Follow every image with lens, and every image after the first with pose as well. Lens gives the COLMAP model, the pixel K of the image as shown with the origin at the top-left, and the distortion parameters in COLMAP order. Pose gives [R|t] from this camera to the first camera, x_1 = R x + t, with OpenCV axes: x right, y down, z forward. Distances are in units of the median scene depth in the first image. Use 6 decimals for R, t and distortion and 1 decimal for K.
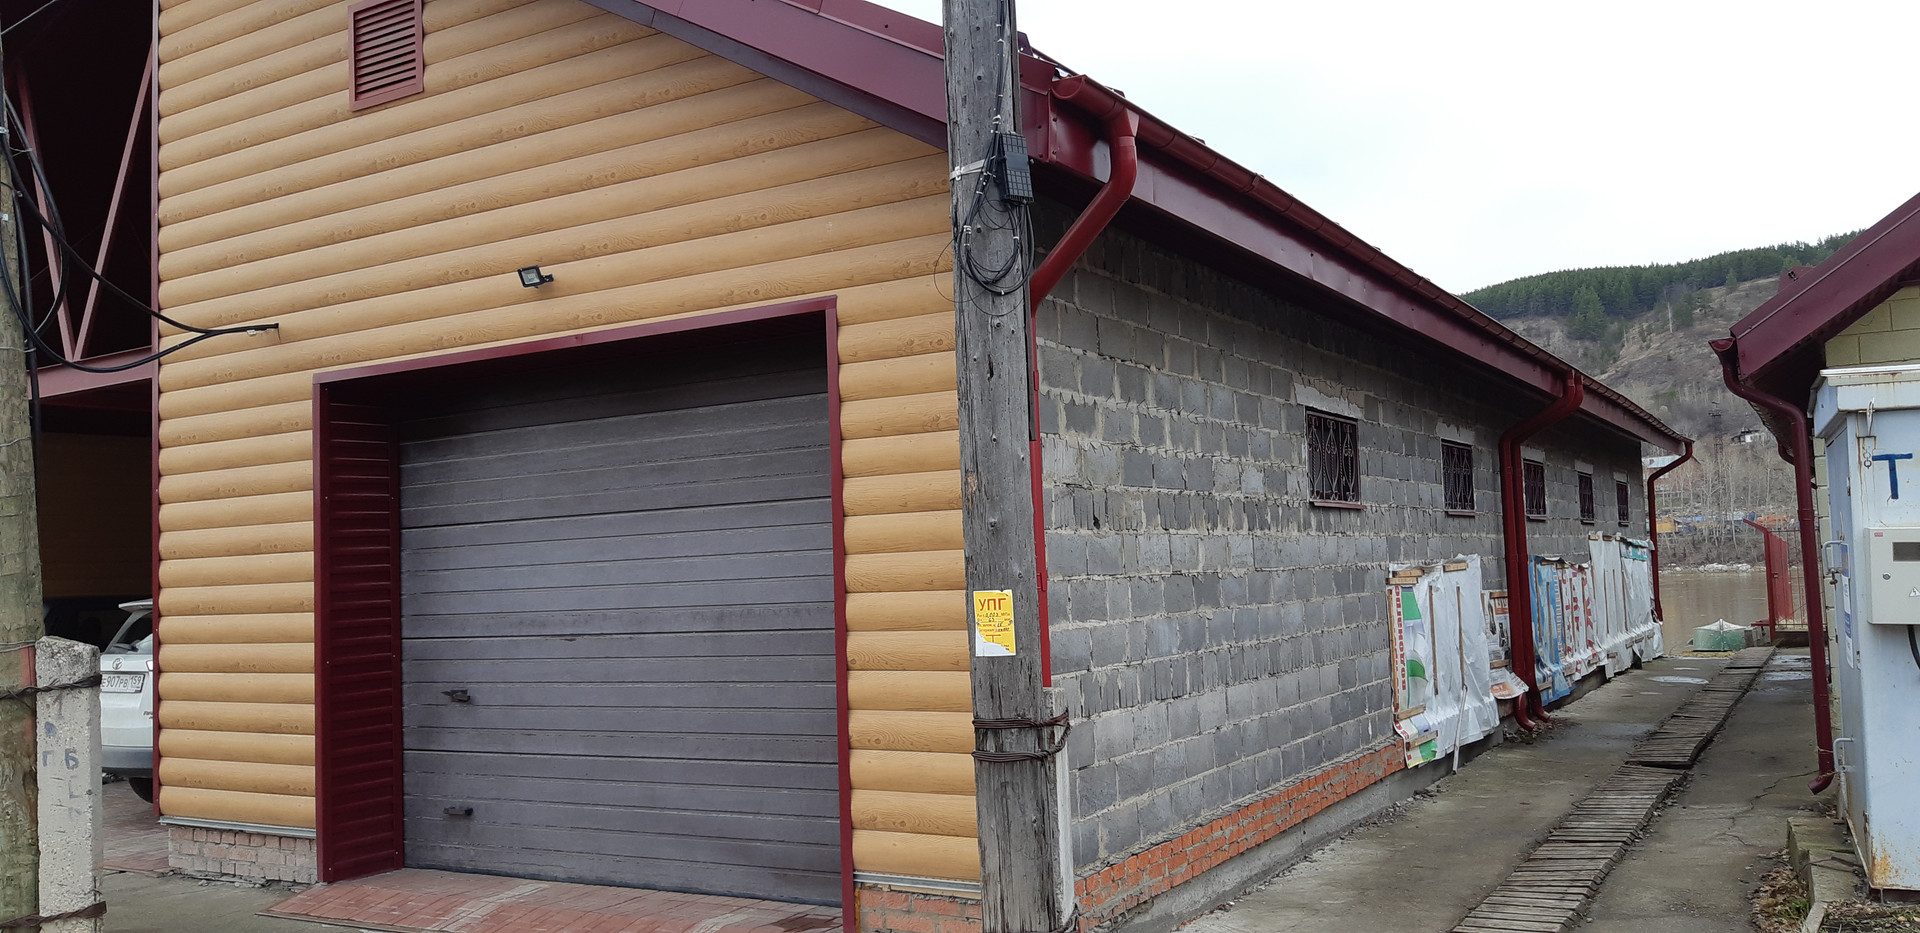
lens RADIAL K [[1497.6, 0, 955.0], [0, 1497.6, 469.6], [0, 0, 1]] dist [0.021927, -0.008974]
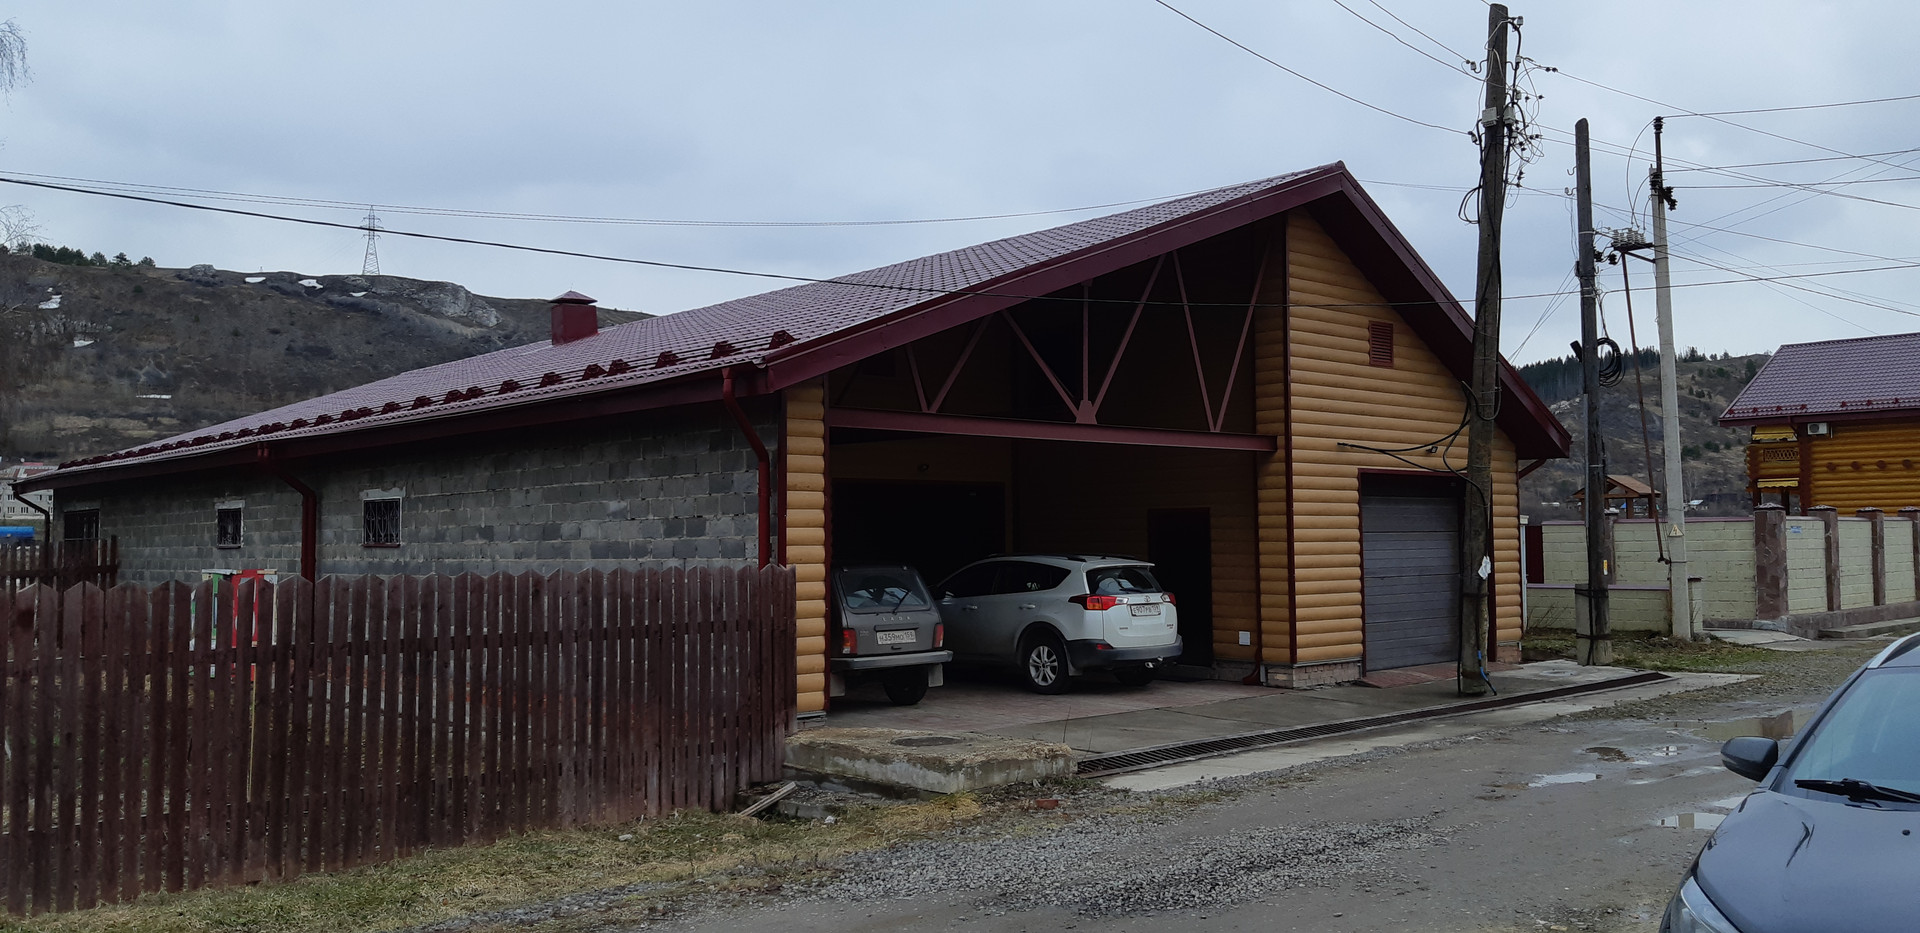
lens RADIAL K [[1497.6, 0, 955.3], [0, 1497.6, 473.7], [0, 0, 1]] dist [0.021927, -0.008974]
pose [[0.289977, 0.083103, 0.953419, -3.041595], [-0.060938, 0.995805, -0.068264, 0.156174], [-0.955091, -0.038304, 0.293825, 0.958340]]
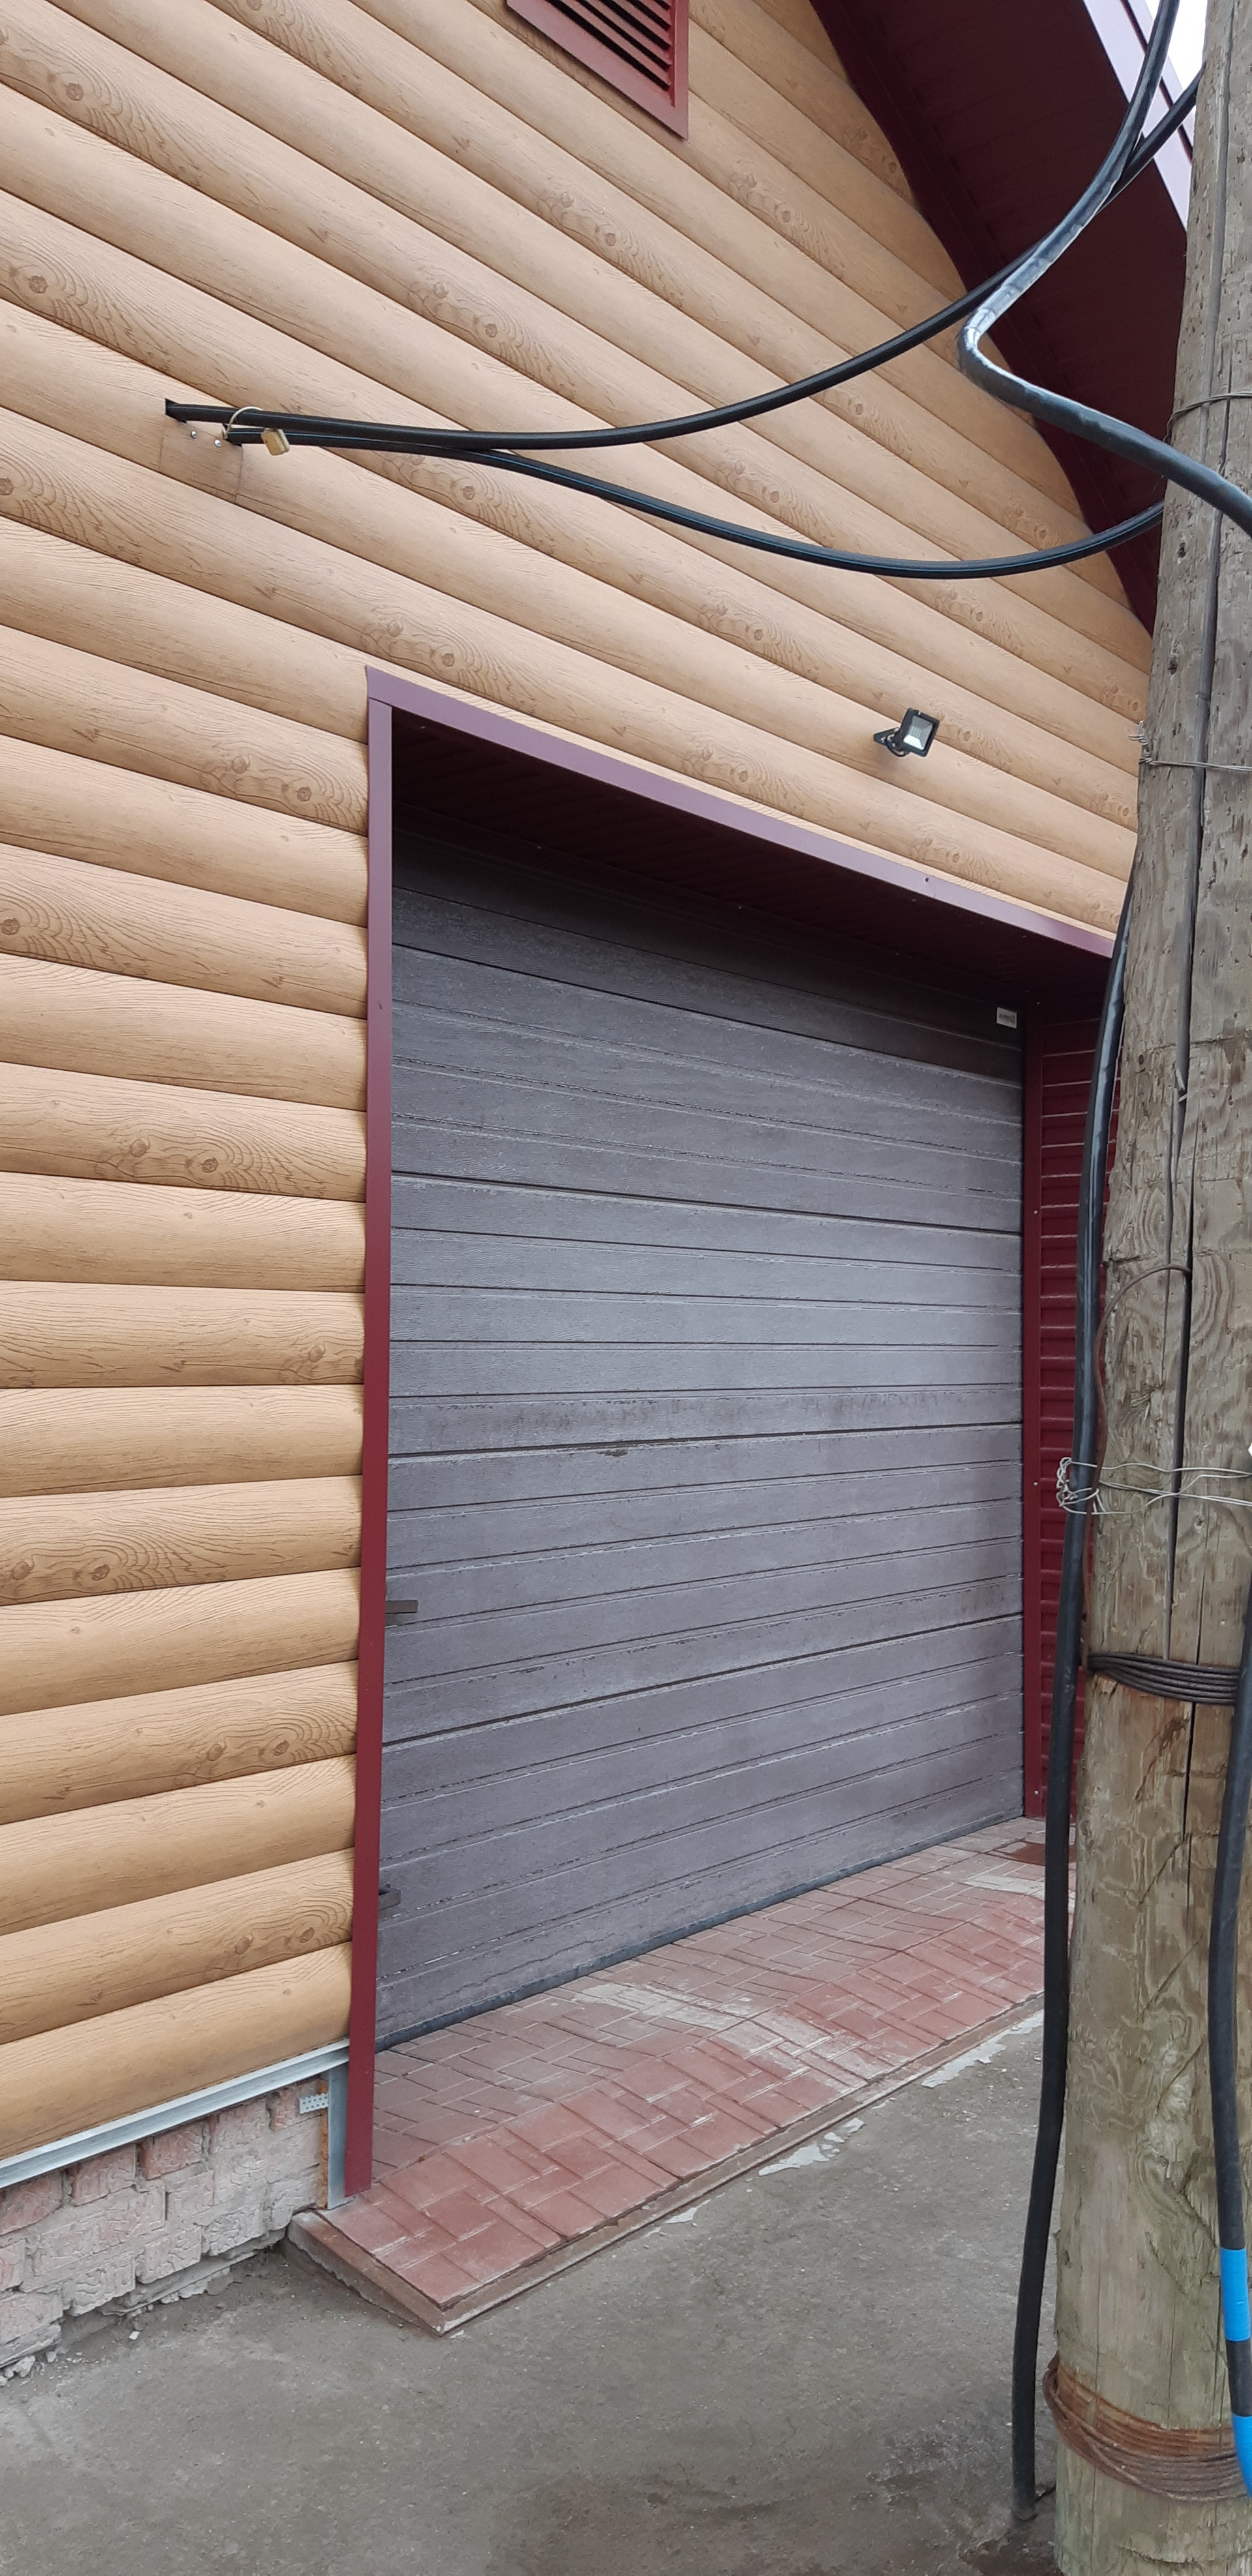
lens RADIAL K [[2009.2, 0, 622.8], [0, 2009.2, 1272.1], [0, 0, 1]] dist [0.021927, -0.008974]
pose [[0.144085, 0.076161, 0.986630, -0.896500], [-0.084652, 0.994328, -0.064393, 0.098113], [-0.985938, -0.074242, 0.149715, 0.916479]]
